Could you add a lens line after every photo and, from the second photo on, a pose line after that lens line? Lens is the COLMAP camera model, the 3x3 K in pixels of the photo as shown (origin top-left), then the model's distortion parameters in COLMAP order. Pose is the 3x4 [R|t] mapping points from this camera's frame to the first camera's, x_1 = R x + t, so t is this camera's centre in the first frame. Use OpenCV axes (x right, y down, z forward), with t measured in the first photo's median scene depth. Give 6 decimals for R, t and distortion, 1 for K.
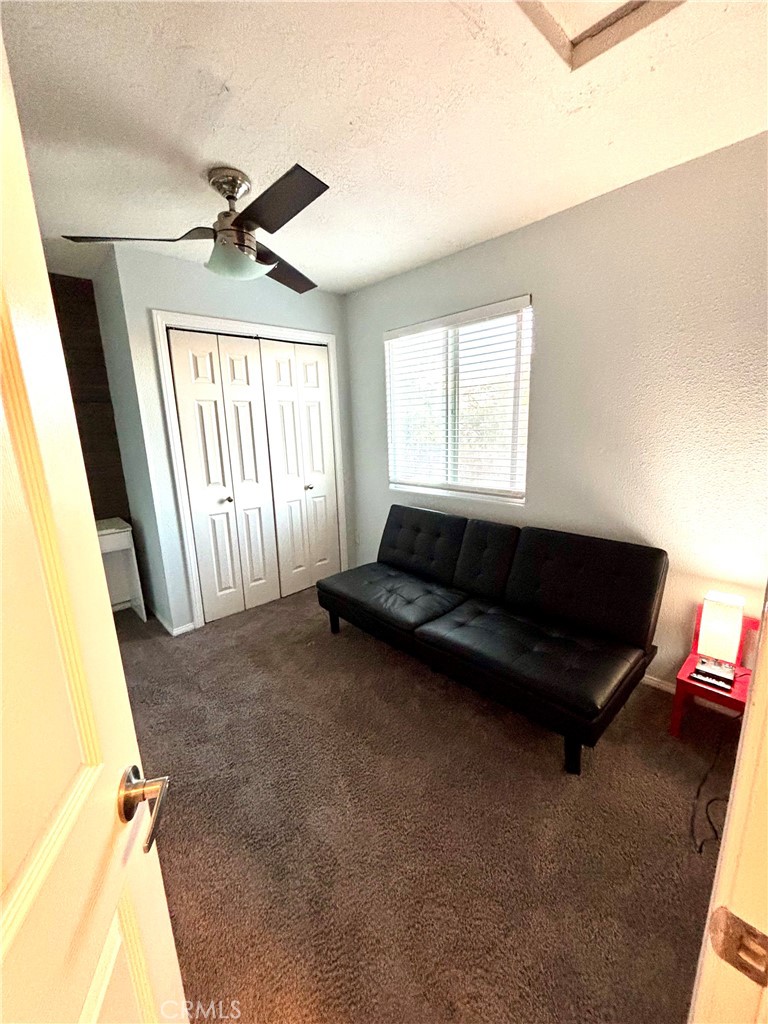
lens RADIAL K [[412.8, 0, 383.0], [0, 412.8, 512.2], [0, 0, 1]] dist [-0.001013, -0.000095]
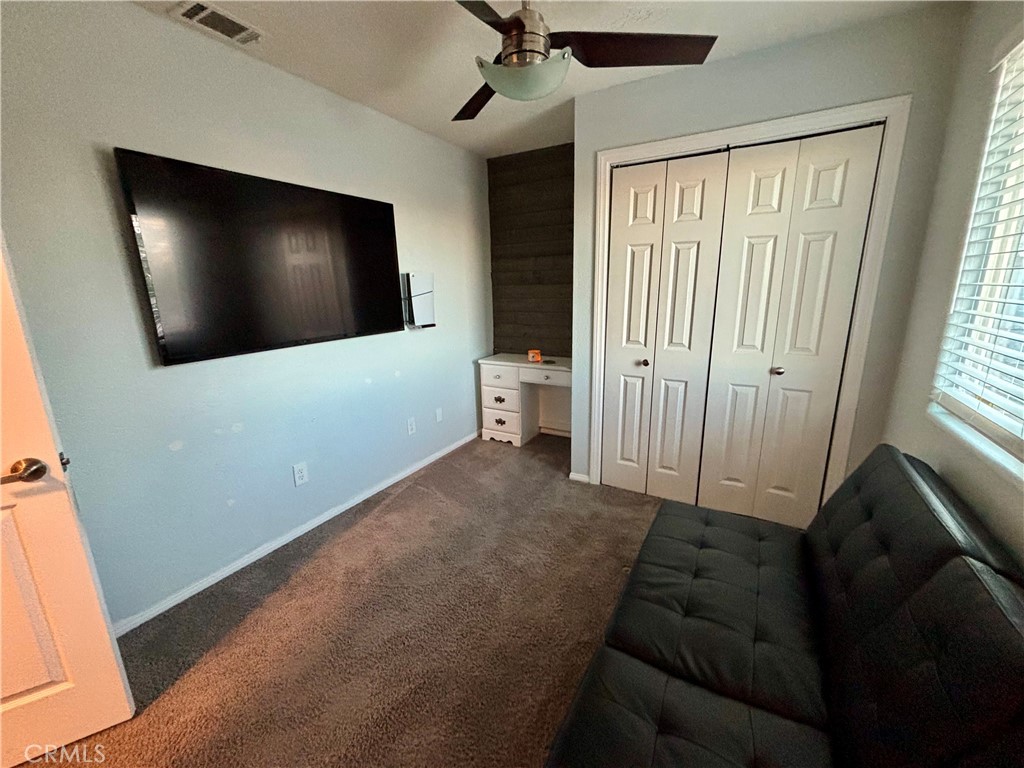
lens RADIAL K [[412.8, 0, 511.3], [0, 412.8, 382.9], [0, 0, 1]] dist [-0.001013, -0.000095]
pose [[0.302380, 0.246032, -0.920888, 0.333933], [-0.193076, 0.961896, 0.193590, -0.101652], [0.933428, 0.119264, 0.338361, 0.462530]]
